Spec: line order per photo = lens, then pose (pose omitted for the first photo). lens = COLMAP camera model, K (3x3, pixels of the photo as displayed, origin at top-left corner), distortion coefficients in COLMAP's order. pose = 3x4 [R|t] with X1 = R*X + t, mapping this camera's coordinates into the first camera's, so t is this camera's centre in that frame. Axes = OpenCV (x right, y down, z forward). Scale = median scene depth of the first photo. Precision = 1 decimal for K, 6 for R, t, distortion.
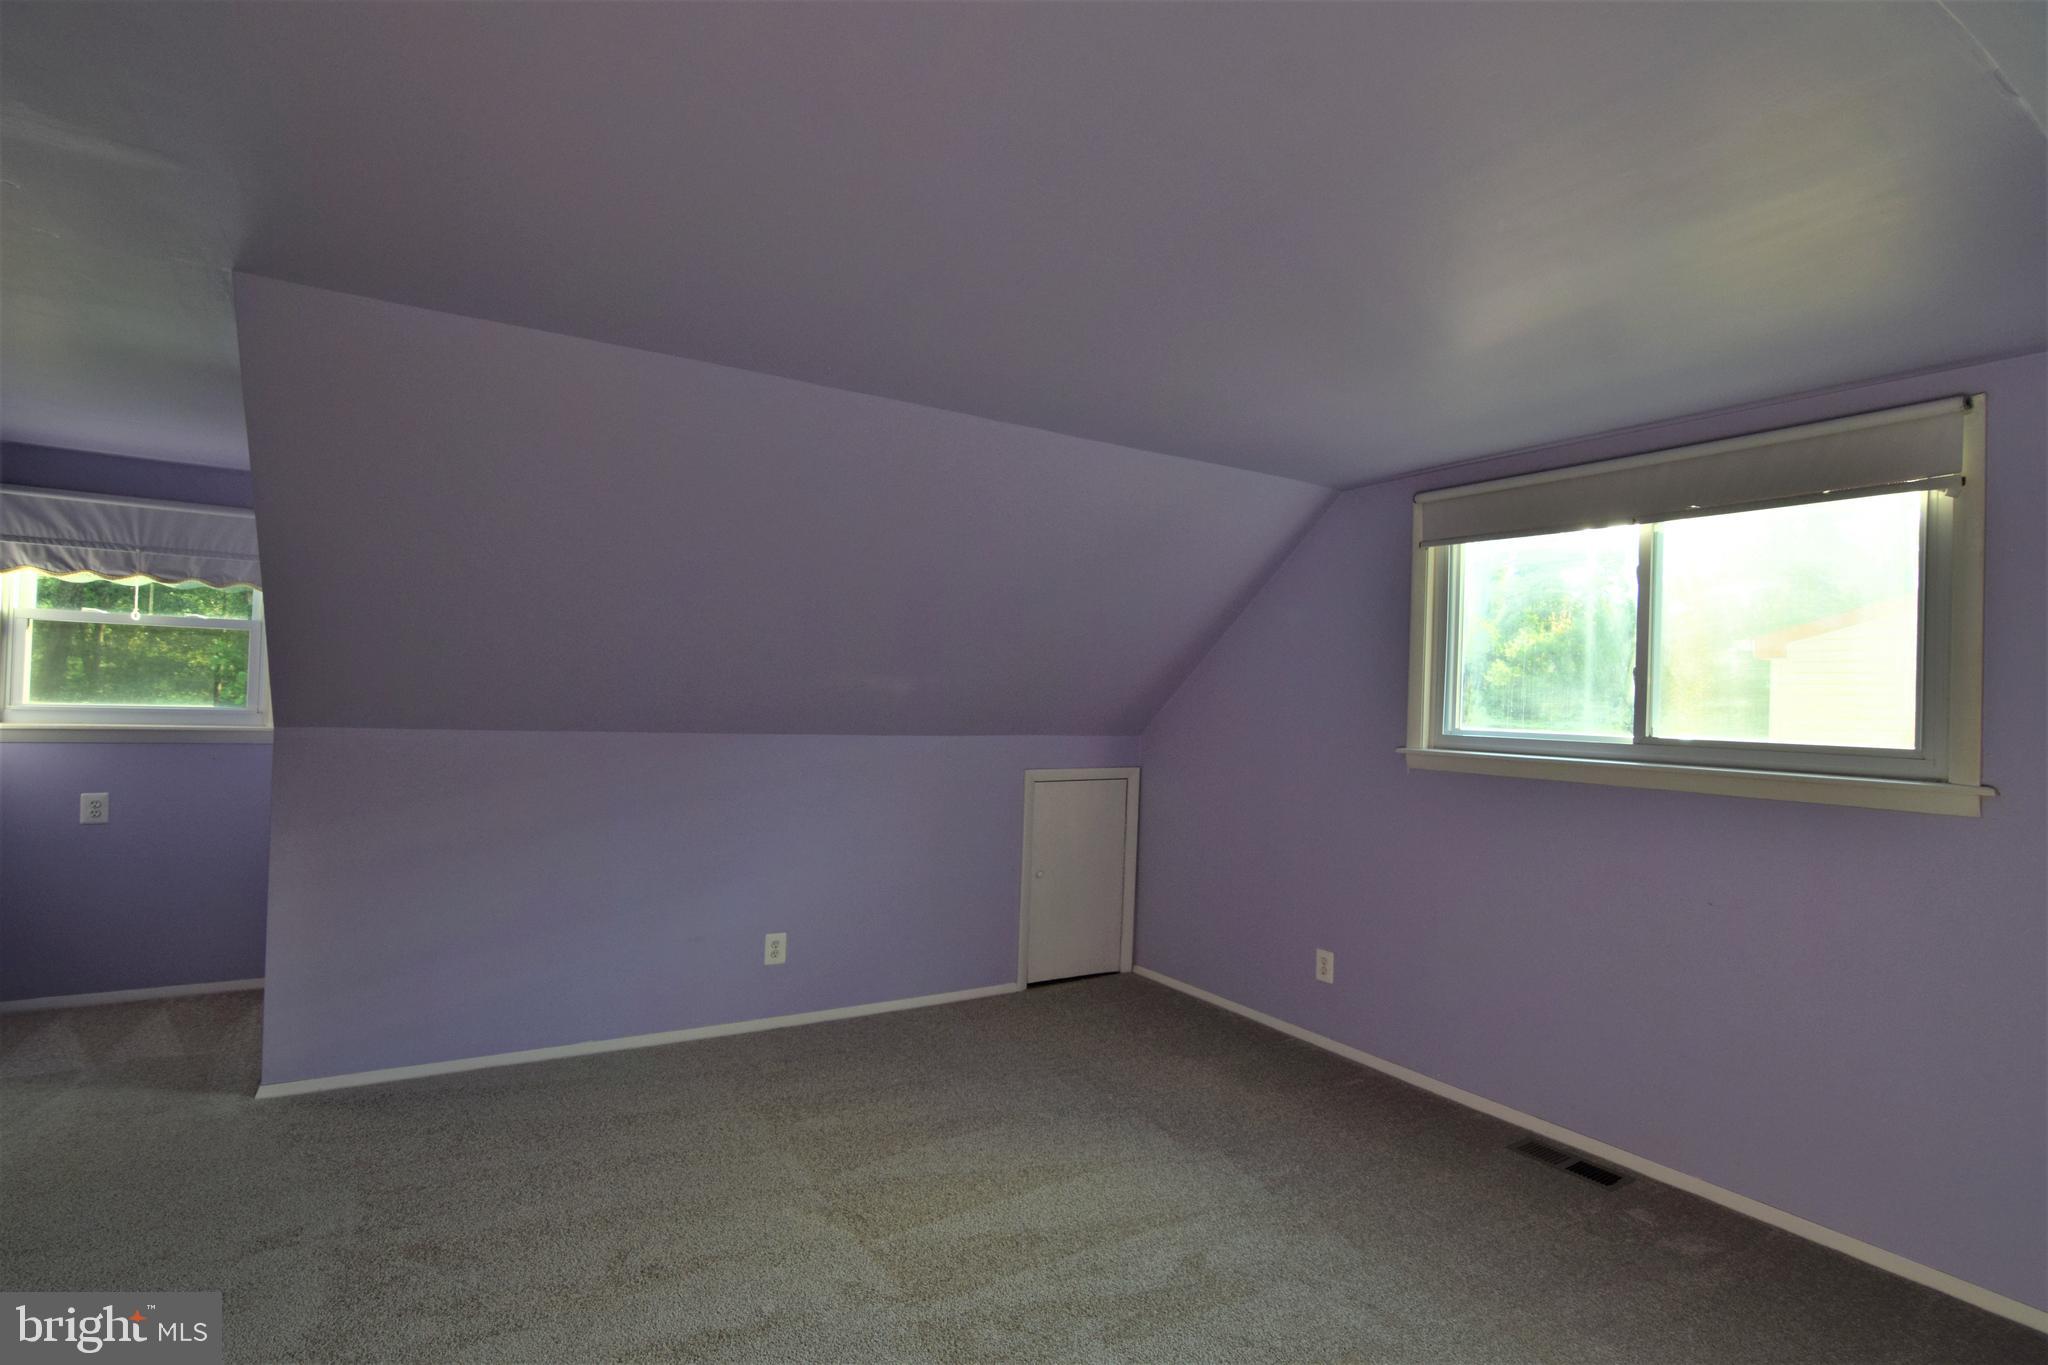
lens RADIAL K [[1009.3, 0, 1015.3], [0, 1009.3, 681.0], [0, 0, 1]] dist [-0.018481, 0.000790]
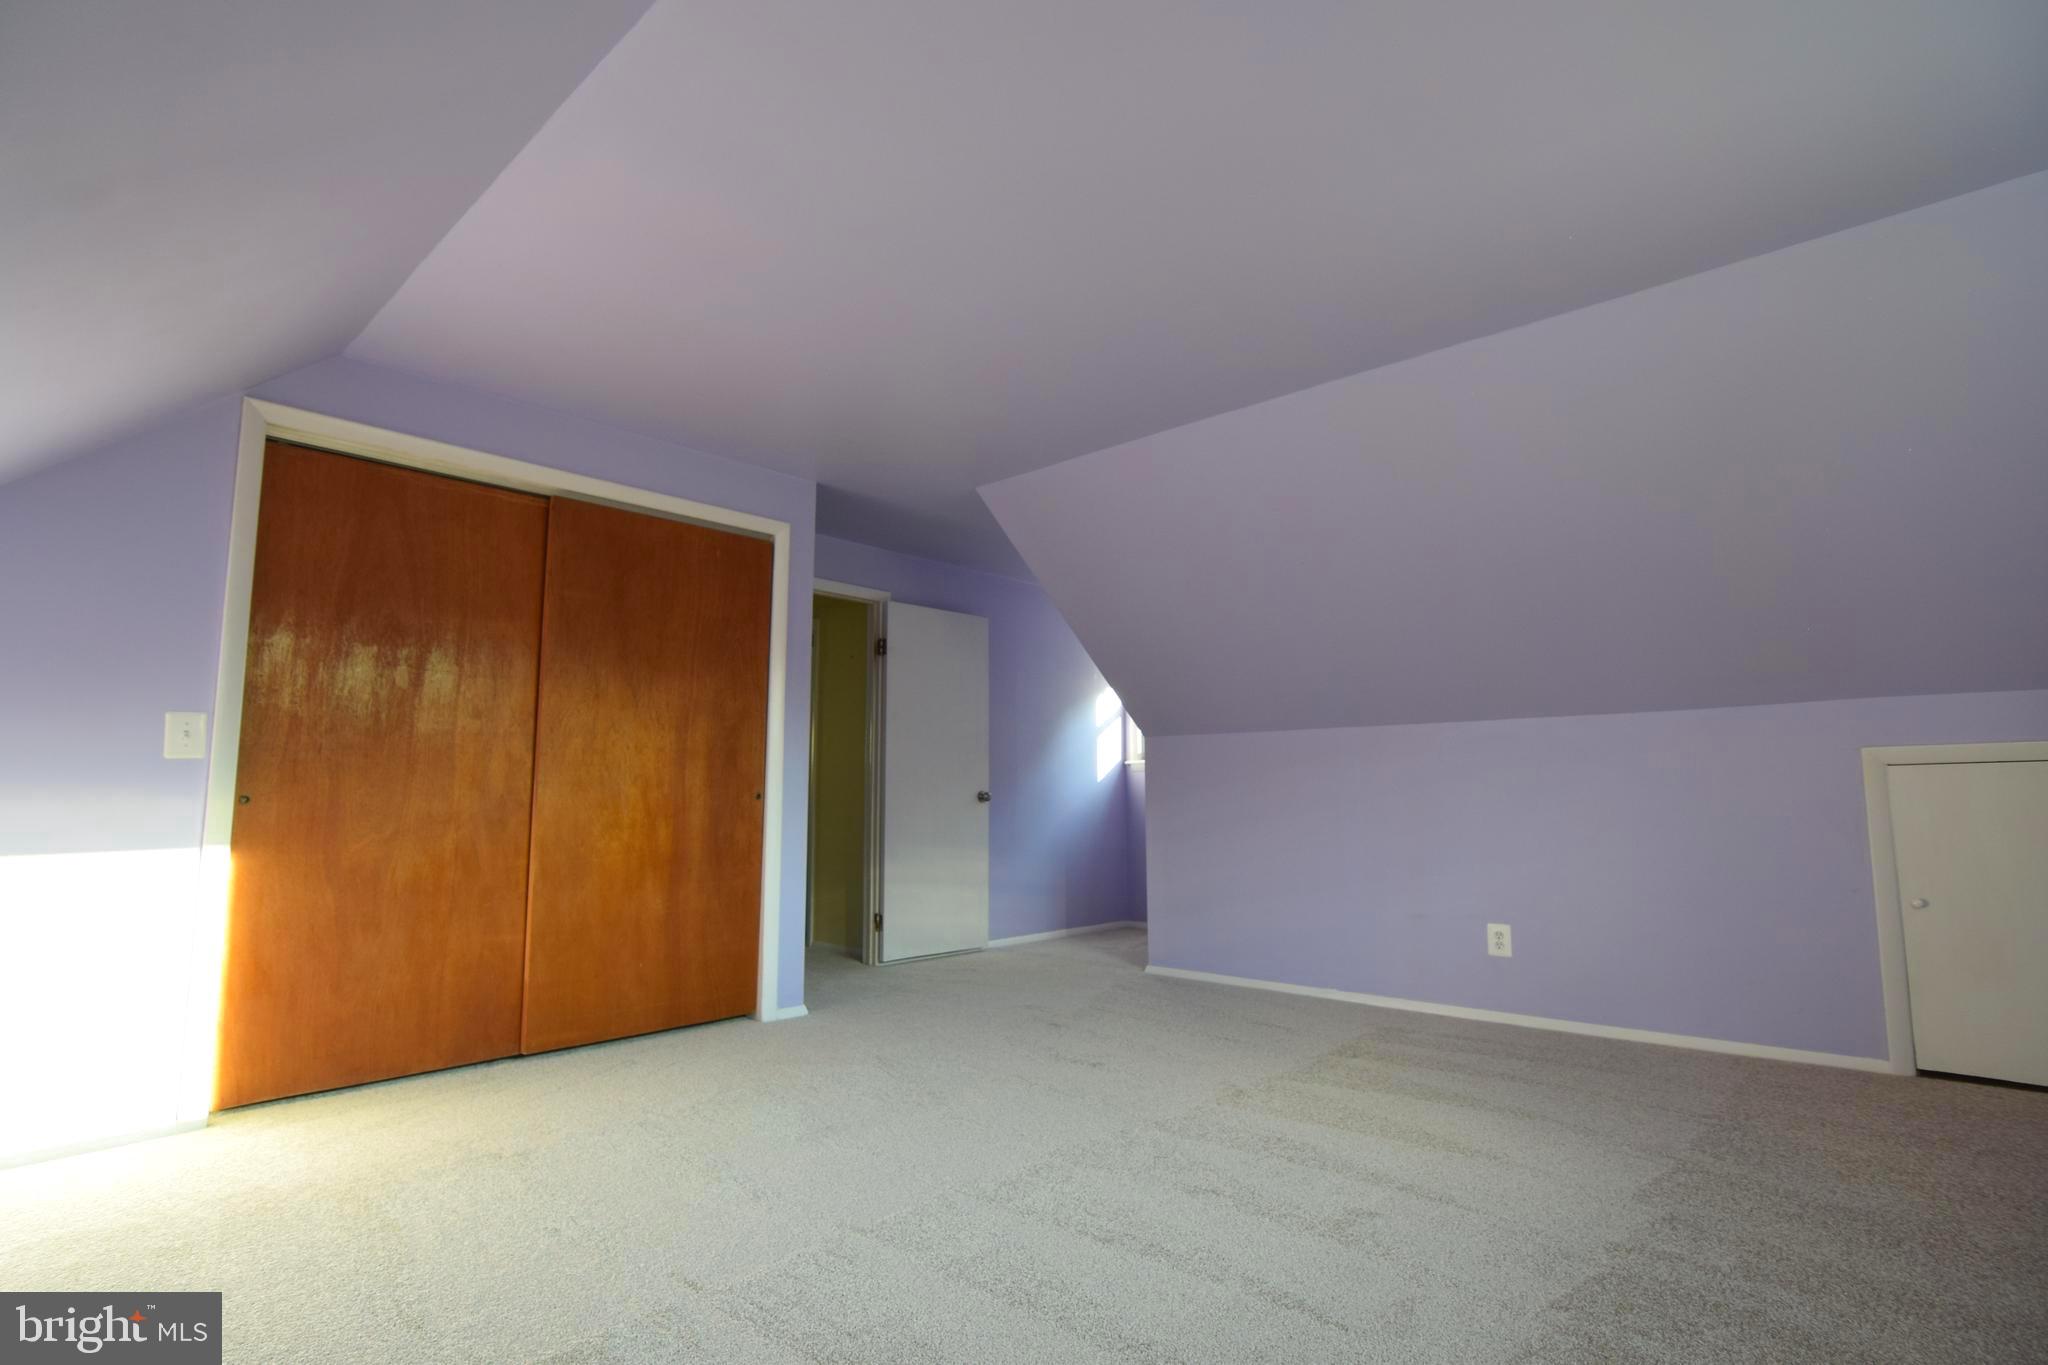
lens RADIAL K [[1009.3, 0, 1015.3], [0, 1009.3, 681.0], [0, 0, 1]] dist [-0.018481, 0.000790]
pose [[0.262277, -0.146254, -0.953845, 0.604524], [0.027089, 0.989174, -0.144222, 0.145751], [0.964612, 0.011987, 0.263400, 0.290028]]
